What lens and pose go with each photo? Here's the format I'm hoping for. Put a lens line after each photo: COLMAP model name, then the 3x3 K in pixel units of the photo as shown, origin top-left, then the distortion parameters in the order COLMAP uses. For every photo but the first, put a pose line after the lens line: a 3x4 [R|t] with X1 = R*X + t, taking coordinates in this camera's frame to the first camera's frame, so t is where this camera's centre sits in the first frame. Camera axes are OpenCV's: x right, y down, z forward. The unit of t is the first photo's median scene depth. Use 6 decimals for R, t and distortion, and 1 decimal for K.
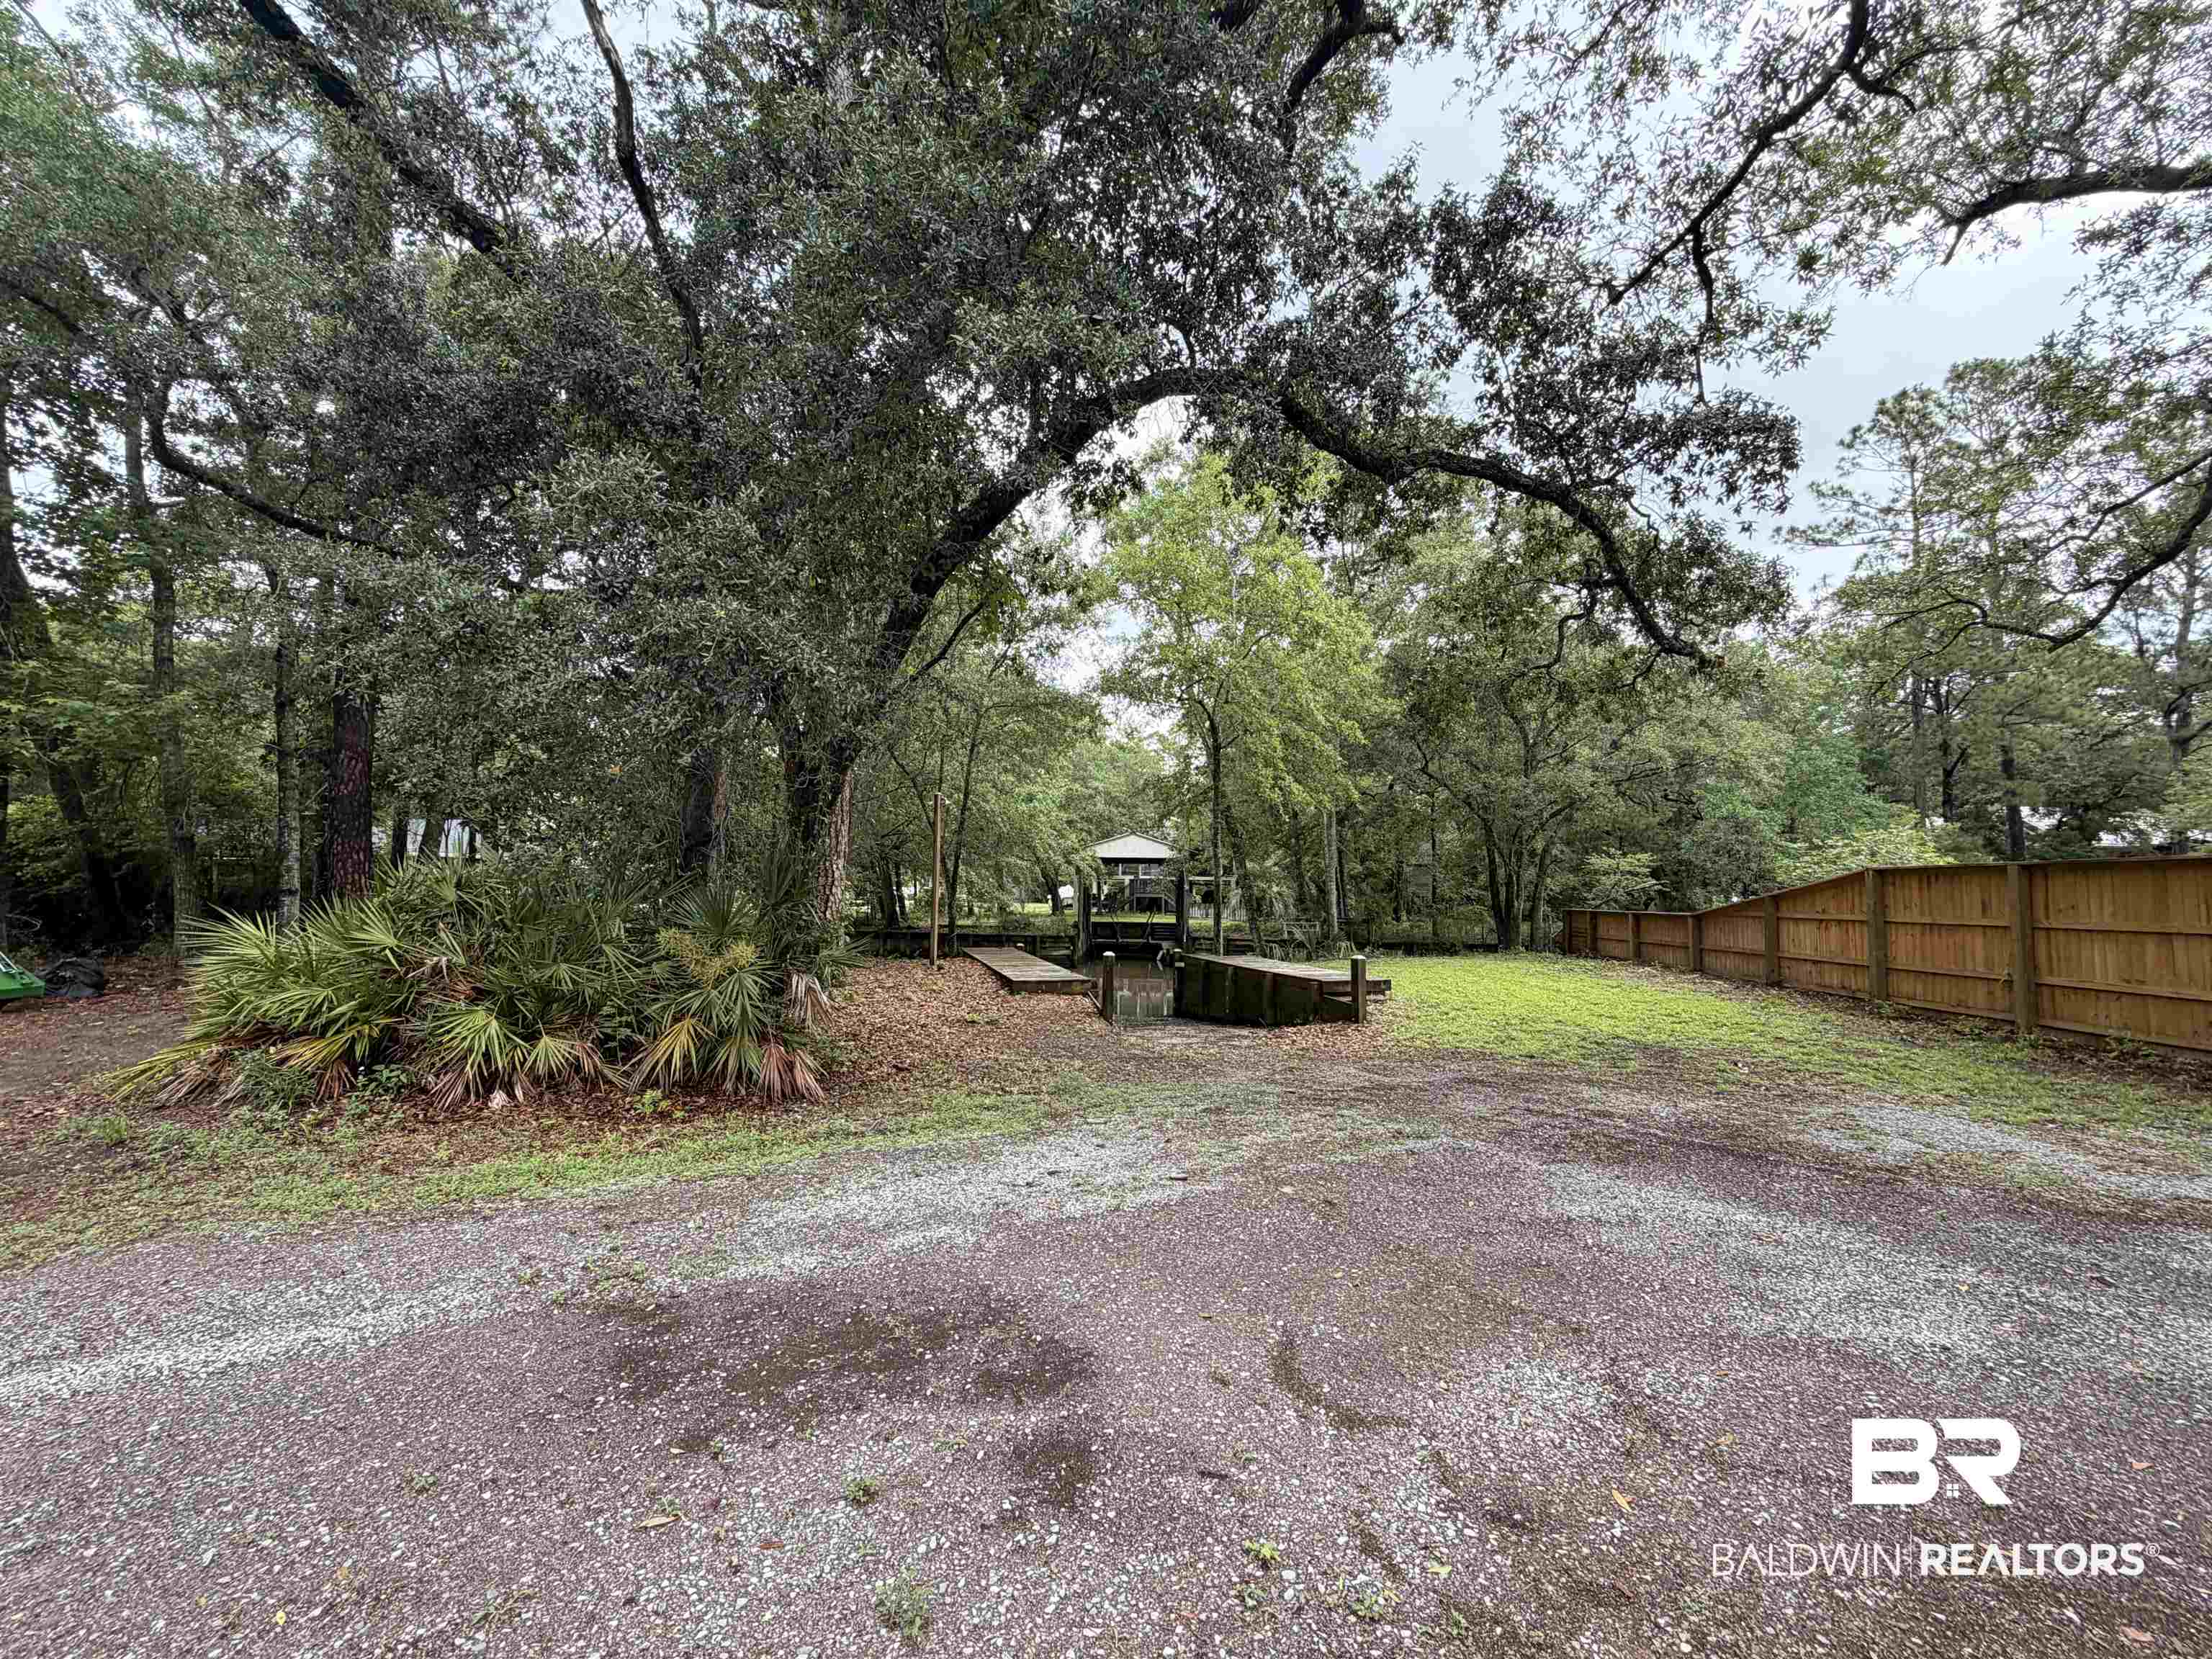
lens RADIAL K [[897.2, 0, 1117.6], [0, 897.2, 828.3], [0, 0, 1]] dist [-0.004514, -0.000159]
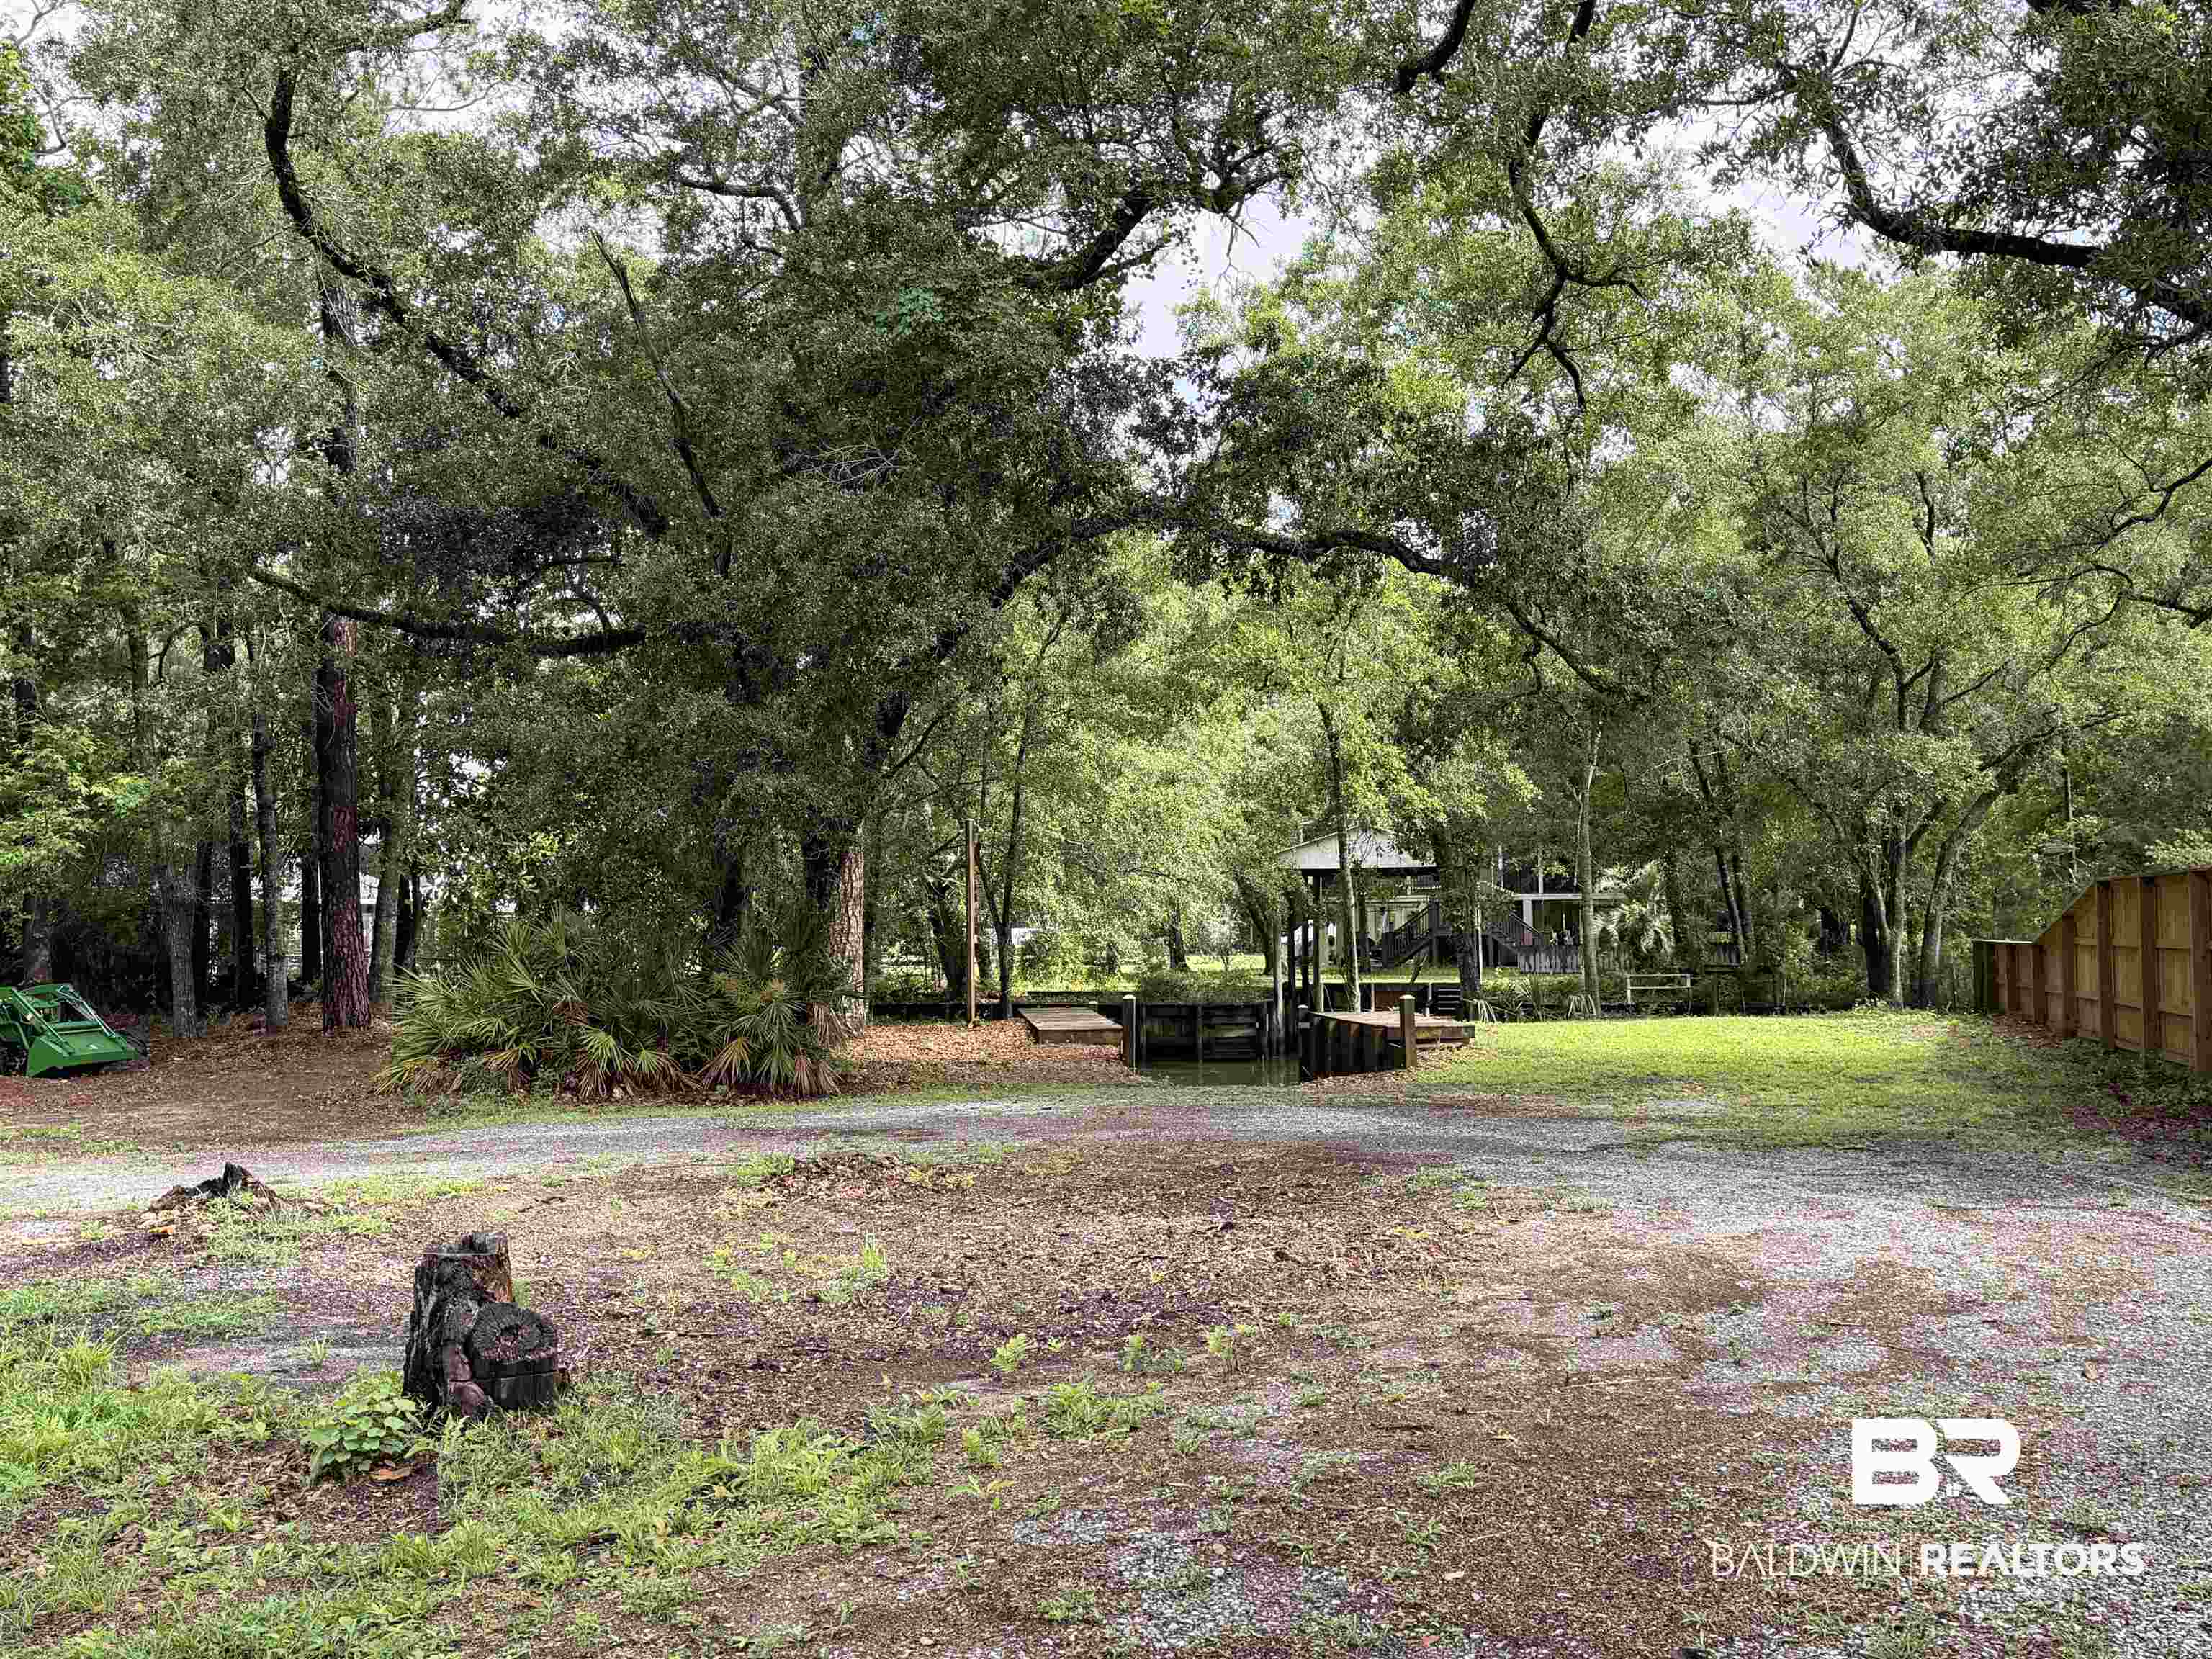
lens RADIAL K [[2167.2, 0, 1108.2], [0, 2167.2, 829.3], [0, 0, 1]] dist [0.168317, 0.000000]
pose [[0.978062, -0.036111, -0.205159, 0.733719], [0.041000, 0.998966, 0.019626, -0.138200], [0.204239, -0.027607, 0.978532, -2.058962]]
